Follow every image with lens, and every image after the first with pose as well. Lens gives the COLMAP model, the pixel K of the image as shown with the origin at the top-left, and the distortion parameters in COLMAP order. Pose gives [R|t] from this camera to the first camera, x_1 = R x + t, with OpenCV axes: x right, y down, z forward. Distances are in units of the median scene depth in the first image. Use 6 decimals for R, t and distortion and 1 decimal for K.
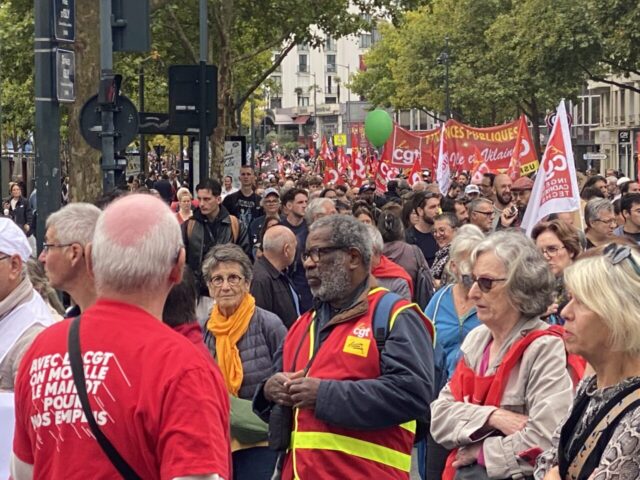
lens RADIAL K [[2442.0, 0, 322.2], [0, 2442.0, 239.9], [0, 0, 1]] dist [-0.033162, 0.000000]
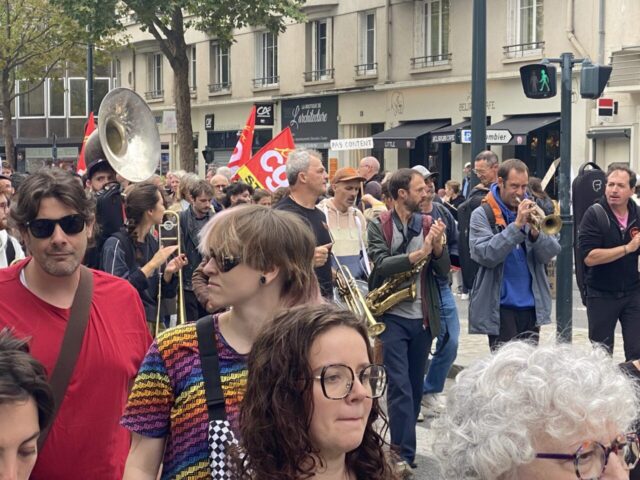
lens RADIAL K [[1551.6, 0, 319.6], [0, 1551.6, 239.4], [0, 0, 1]] dist [0.312933, 0.000000]
pose [[0.911992, 0.002446, 0.410201, -0.008426], [-0.005056, 0.999973, 0.005280, -0.016211], [-0.410178, -0.006889, 0.911980, 0.675434]]
